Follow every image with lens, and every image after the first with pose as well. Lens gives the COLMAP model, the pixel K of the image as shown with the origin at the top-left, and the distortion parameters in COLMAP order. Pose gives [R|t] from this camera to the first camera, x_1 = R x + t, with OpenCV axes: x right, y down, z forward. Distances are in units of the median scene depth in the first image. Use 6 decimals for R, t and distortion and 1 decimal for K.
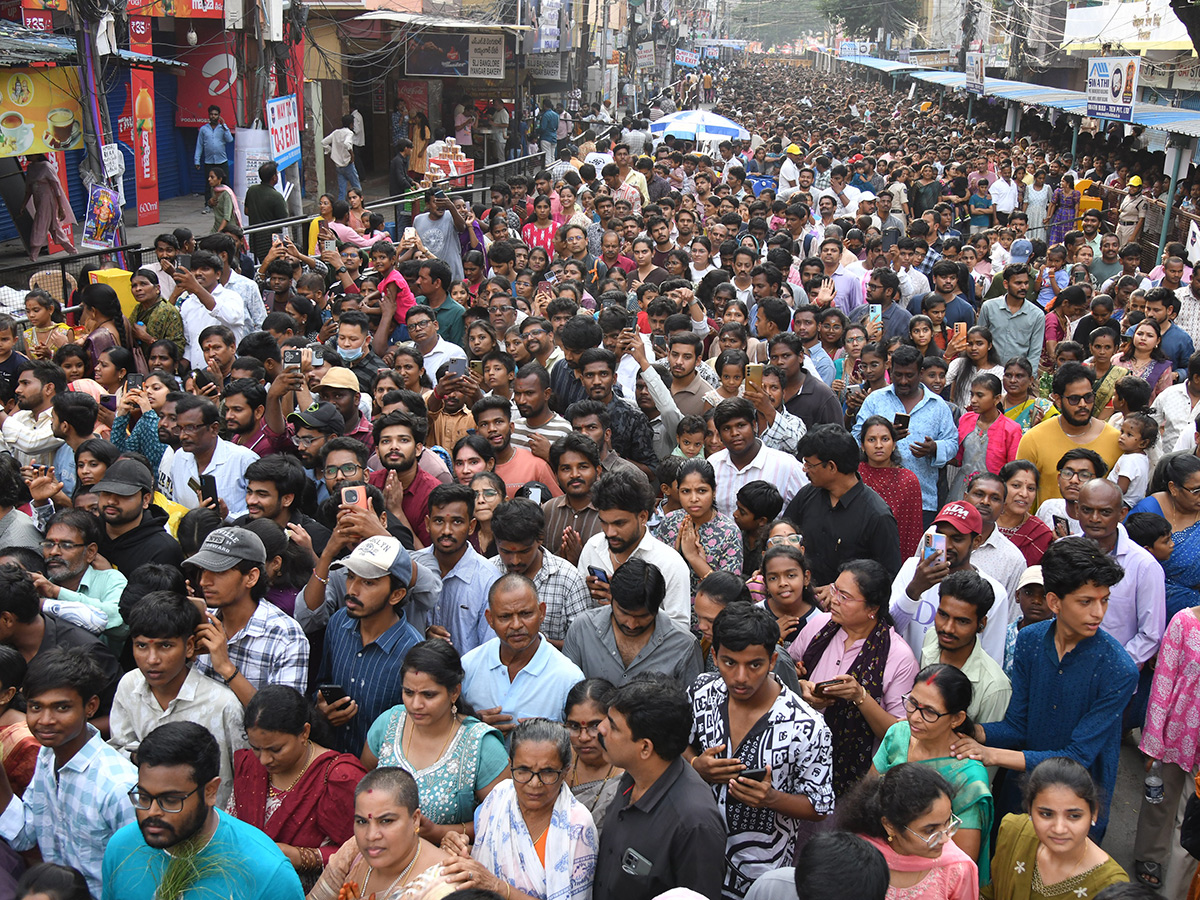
lens RADIAL K [[1134.7, 0, 600.0], [0, 1134.7, 450.0], [0, 0, 1]] dist [-0.120360, 0.085234]
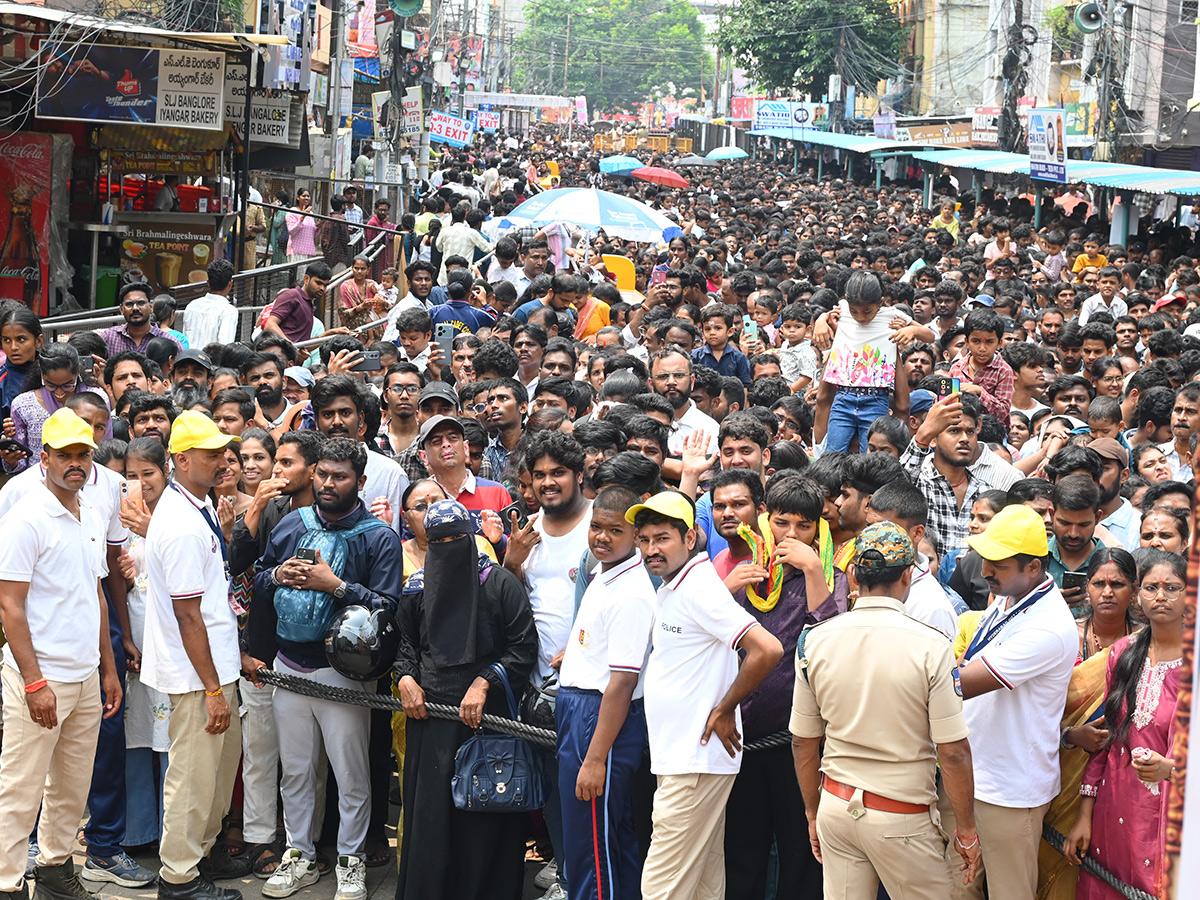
lens RADIAL K [[2501.5, 0, 600.0], [0, 2501.5, 450.0], [0, 0, 1]] dist [0.020336, 0.097619]
pose [[0.987747, 0.006243, 0.155941, -0.082021], [0.027053, 0.977224, -0.210478, 0.070501], [-0.153703, 0.212118, 0.965081, -0.146868]]
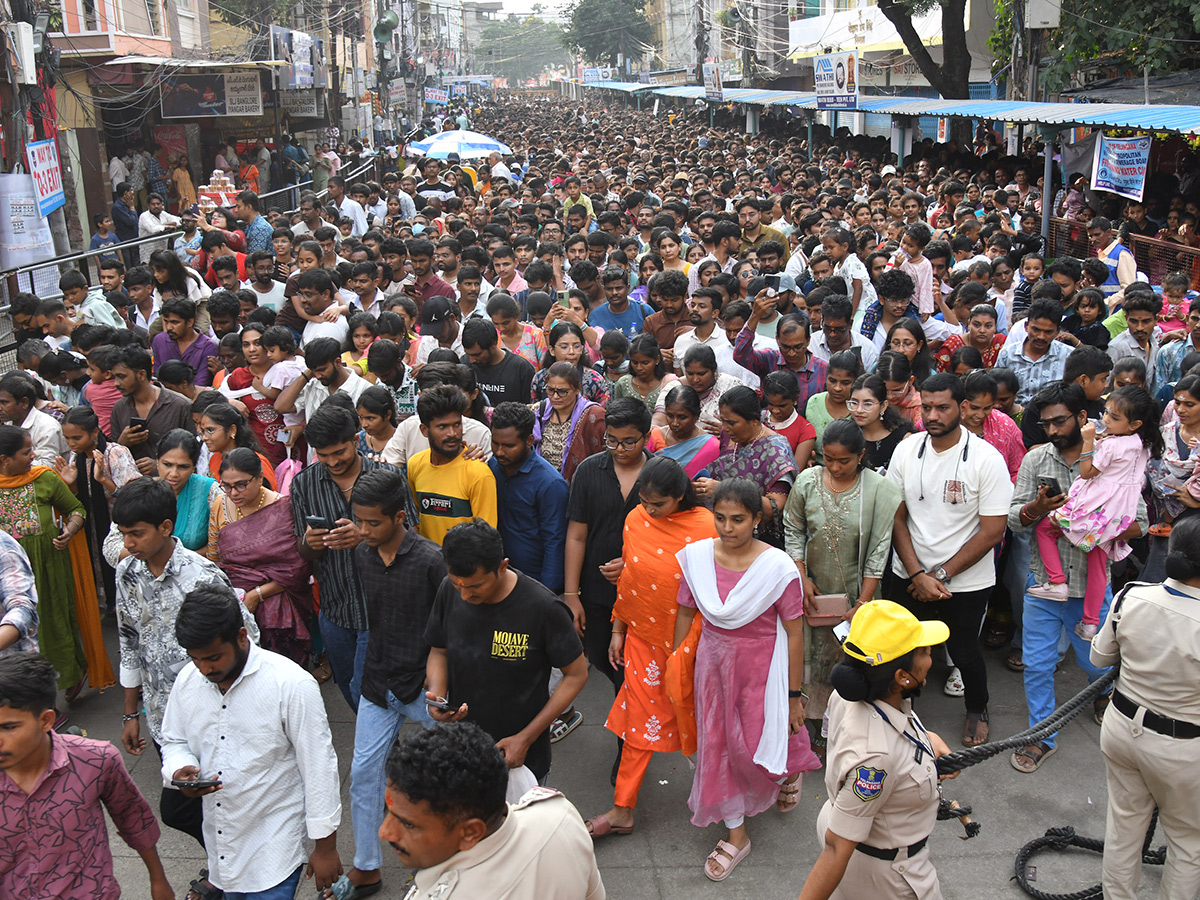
lens RADIAL K [[1130.0, 0, 582.6], [0, 1130.0, 427.7], [0, 0, 1]] dist [-0.106771, 0.058229]
pose [[0.978542, -0.109156, 0.174759, -0.008615], [0.117990, 0.992170, -0.040950, 0.020481], [-0.168921, 0.060691, 0.983759, -0.016361]]
